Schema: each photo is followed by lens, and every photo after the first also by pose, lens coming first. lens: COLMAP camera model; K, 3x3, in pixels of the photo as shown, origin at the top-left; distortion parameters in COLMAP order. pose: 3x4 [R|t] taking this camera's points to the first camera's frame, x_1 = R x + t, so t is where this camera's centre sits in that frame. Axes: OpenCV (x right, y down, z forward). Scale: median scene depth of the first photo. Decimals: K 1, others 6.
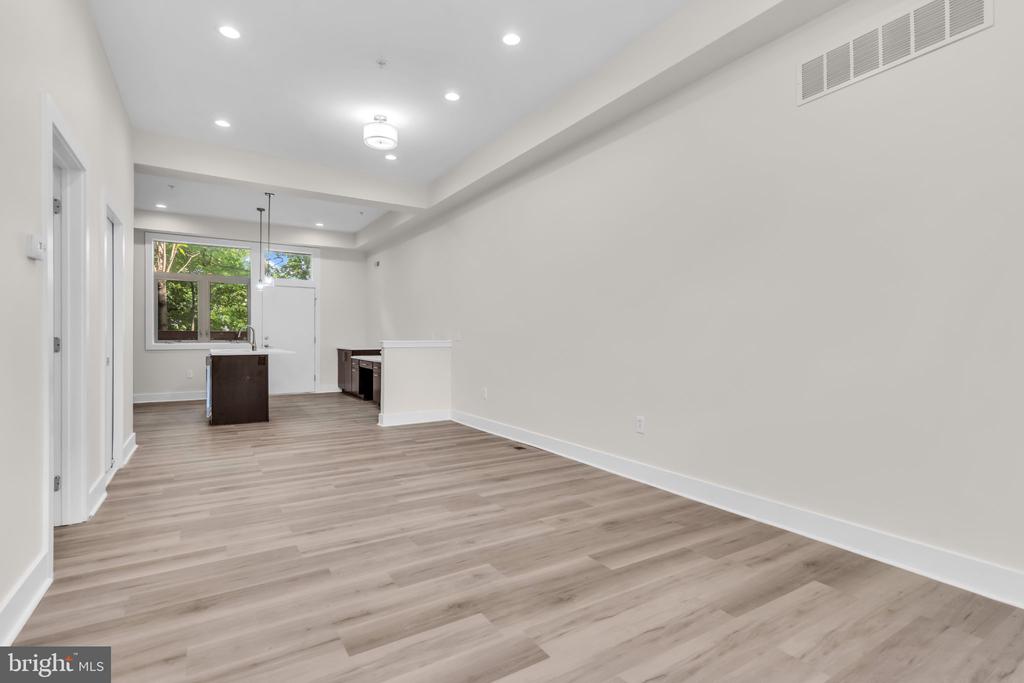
lens RADIAL K [[490.0, 0, 511.9], [0, 490.0, 337.9], [0, 0, 1]] dist [0.009073, 0.004326]
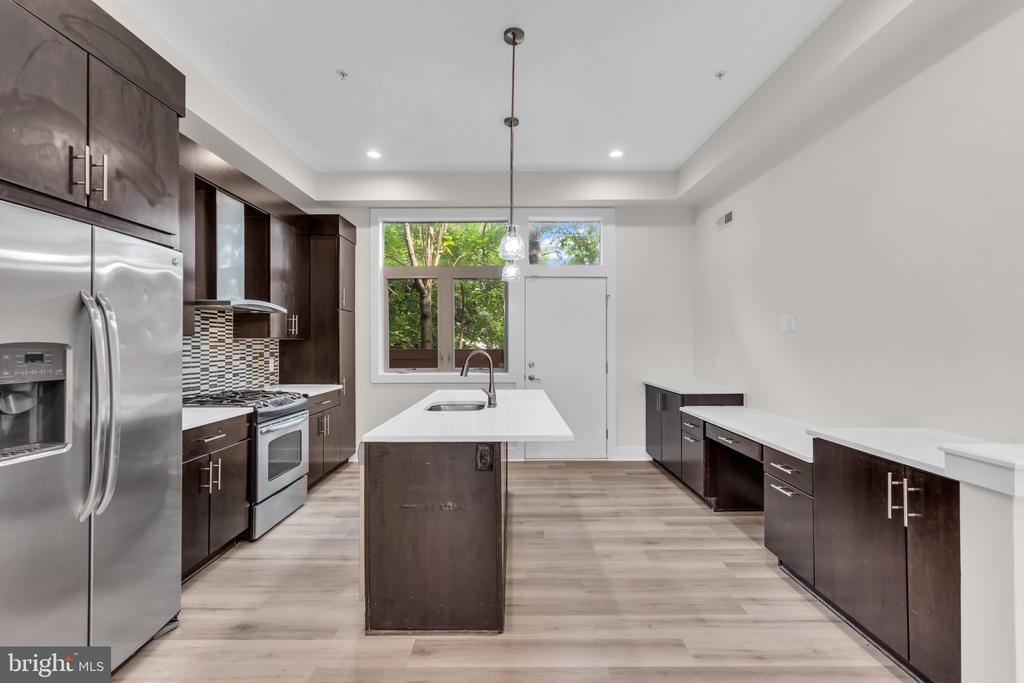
lens RADIAL K [[462.5, 0, 514.9], [0, 462.5, 343.5], [0, 0, 1]] dist [-0.005100, 0.001144]
pose [[0.851599, -0.004492, -0.524175, -0.592552], [0.004283, 0.999990, -0.001611, -0.067805], [0.524177, -0.000874, 0.851609, 1.370593]]
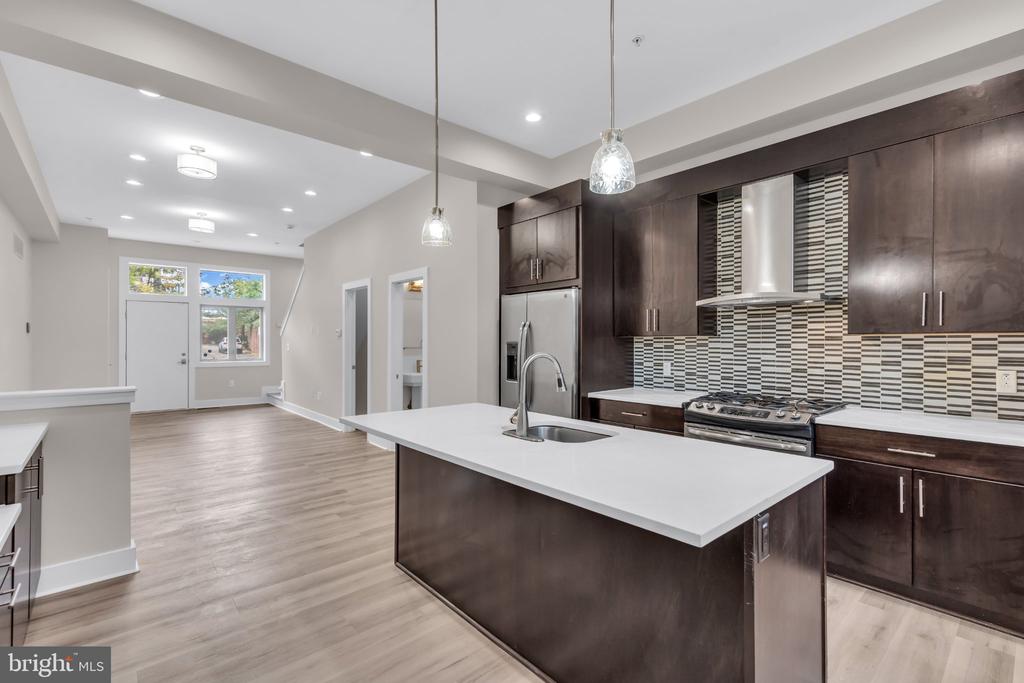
lens RADIAL K [[463.7, 0, 513.2], [0, 463.7, 339.3], [0, 0, 1]] dist [-0.001786, 0.001139]
pose [[-0.986325, -0.005716, -0.164714, -1.009950], [-0.004321, 0.999952, -0.008830, -0.066690], [0.164757, -0.007998, -0.986302, 2.748074]]
